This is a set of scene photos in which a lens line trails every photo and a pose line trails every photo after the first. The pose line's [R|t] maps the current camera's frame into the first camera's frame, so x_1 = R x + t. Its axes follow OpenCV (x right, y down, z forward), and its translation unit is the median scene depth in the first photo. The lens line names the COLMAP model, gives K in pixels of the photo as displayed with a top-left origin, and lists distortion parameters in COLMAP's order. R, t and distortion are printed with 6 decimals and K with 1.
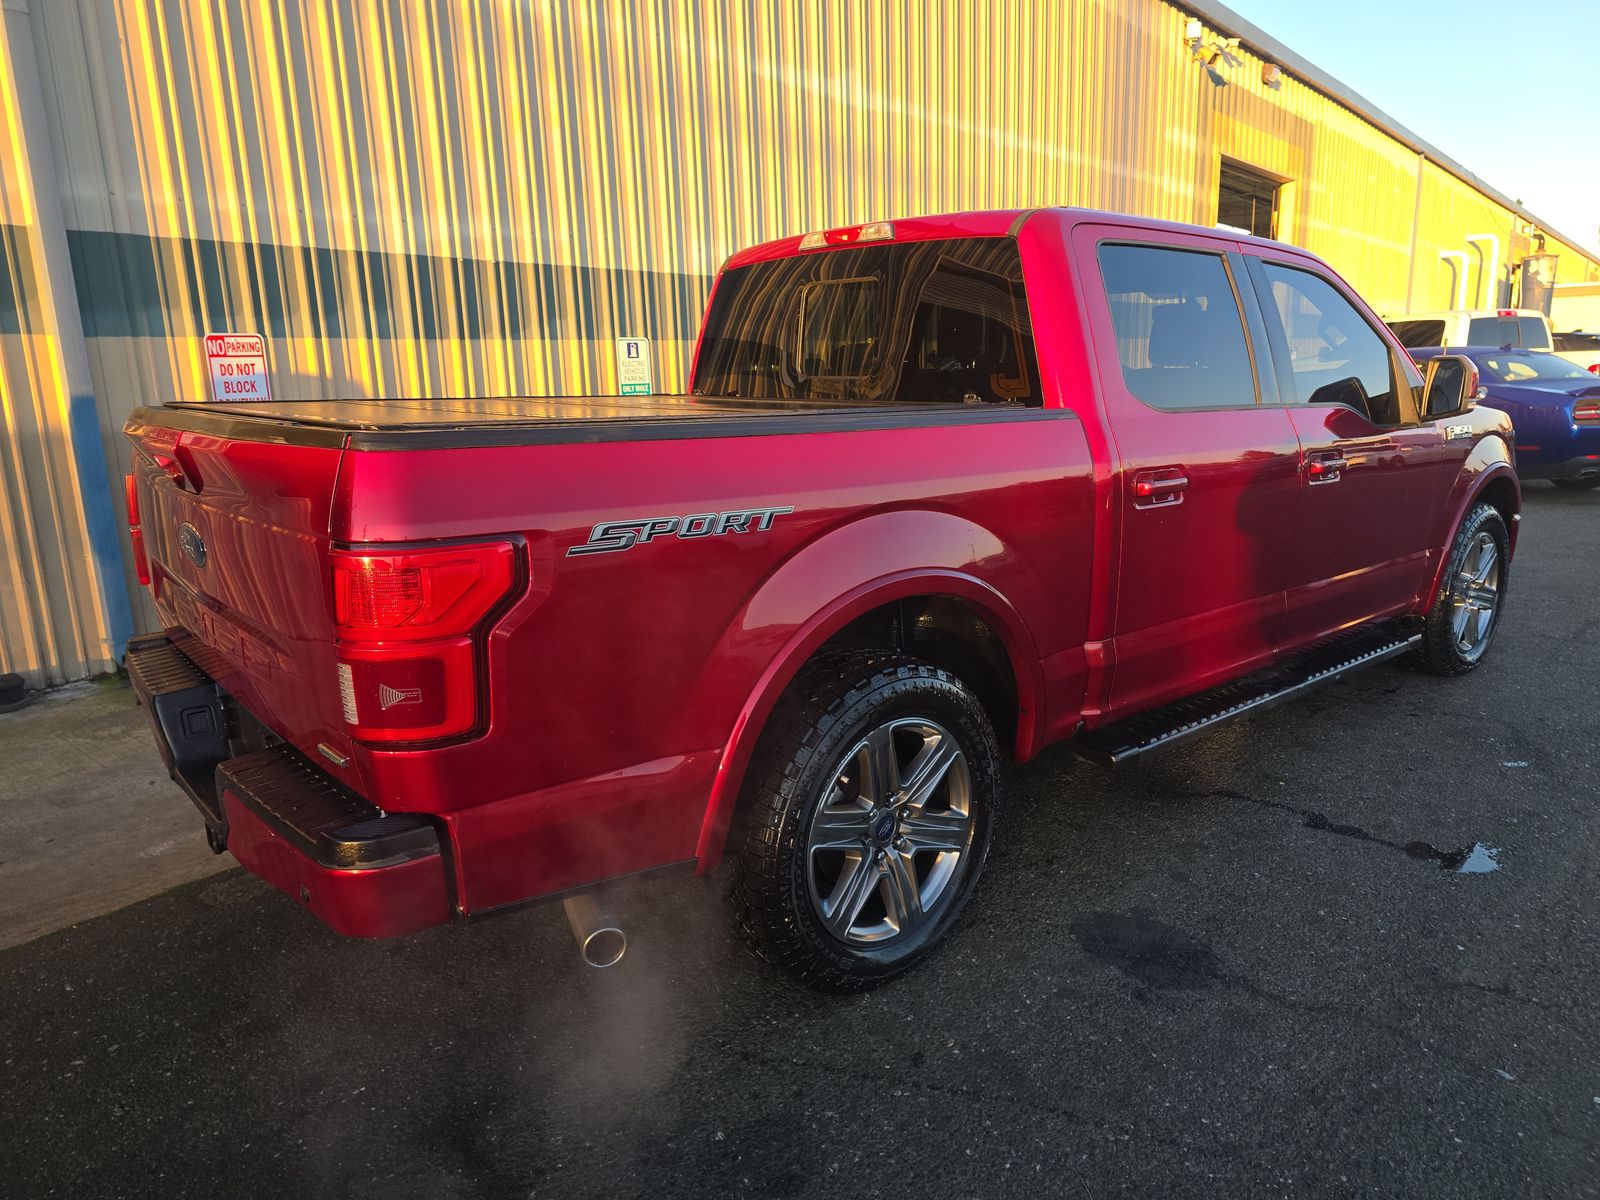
lens RADIAL K [[1055.2, 0, 787.5], [0, 1055.2, 599.6], [0, 0, 1]] dist [0.052420, -0.004141]
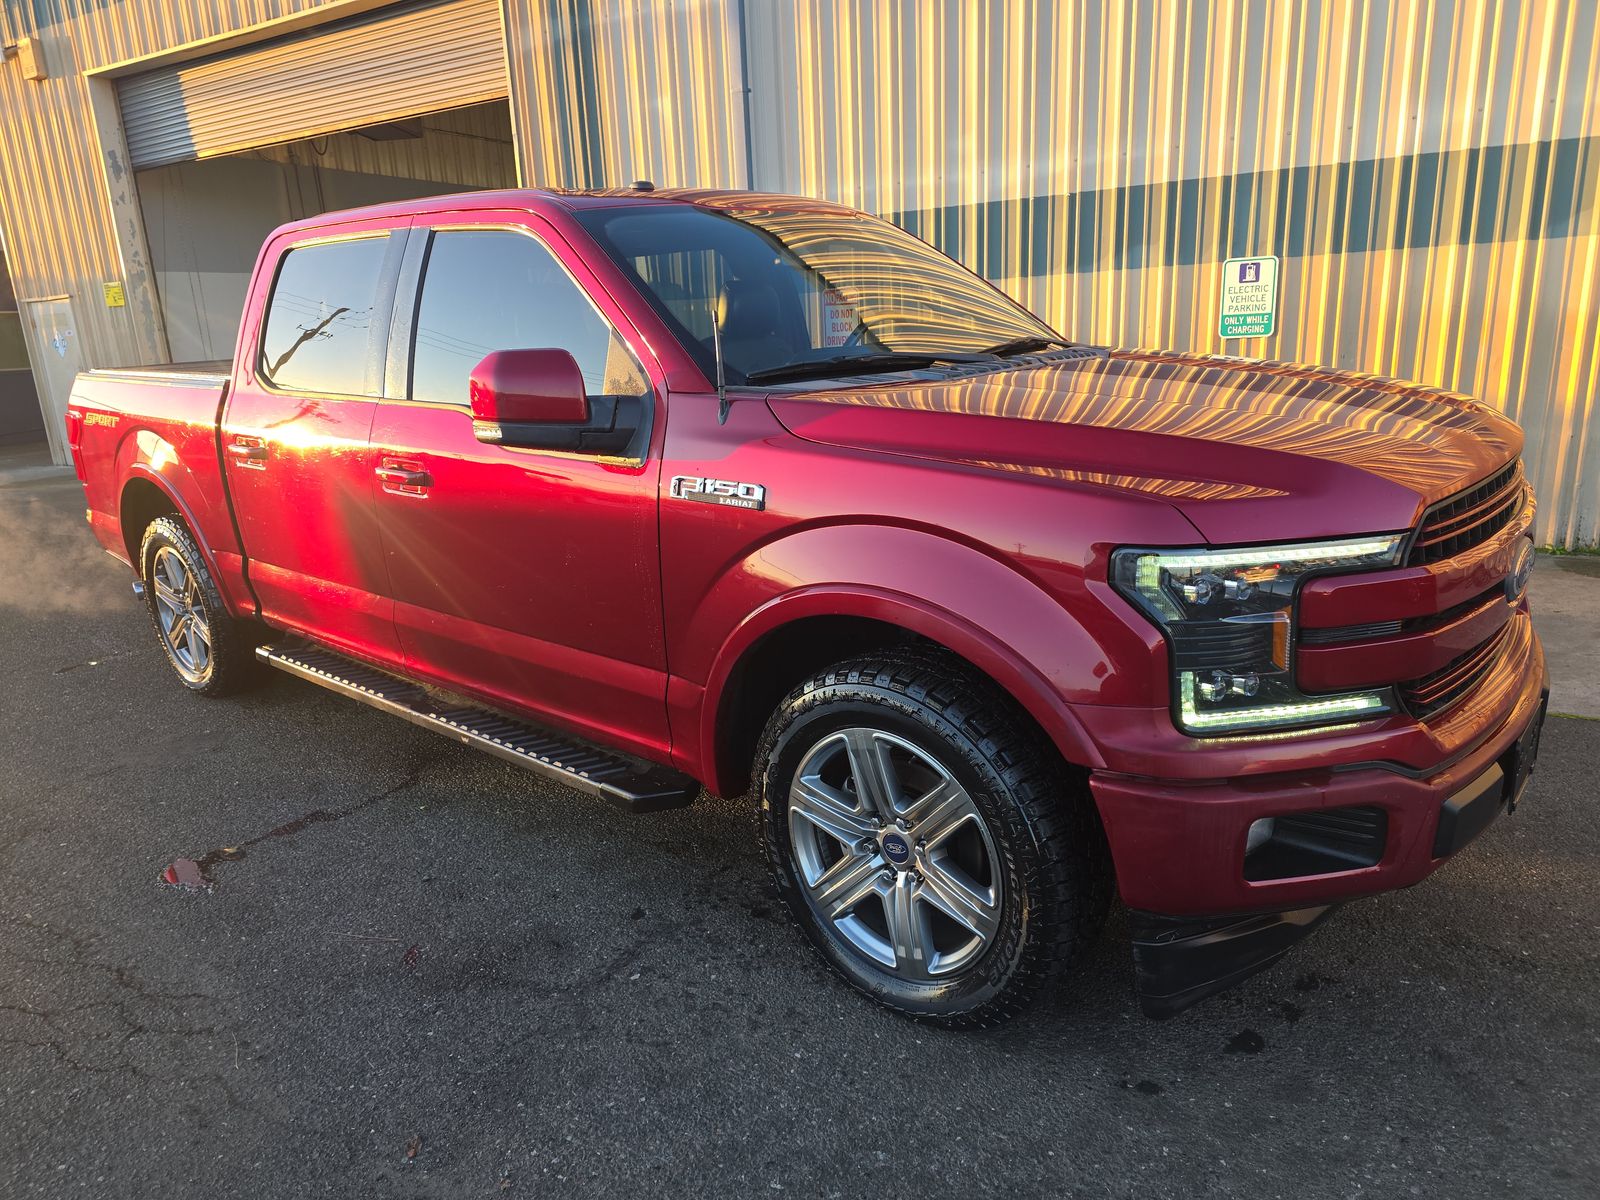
lens RADIAL K [[1080.1, 0, 790.4], [0, 1080.1, 602.1], [0, 0, 1]] dist [0.034943, -0.023235]
pose [[0.155343, 0.262313, -0.952397, 0.741934], [-0.170621, 0.956736, 0.235678, -0.149723], [0.973014, 0.125888, 0.193378, 0.605287]]
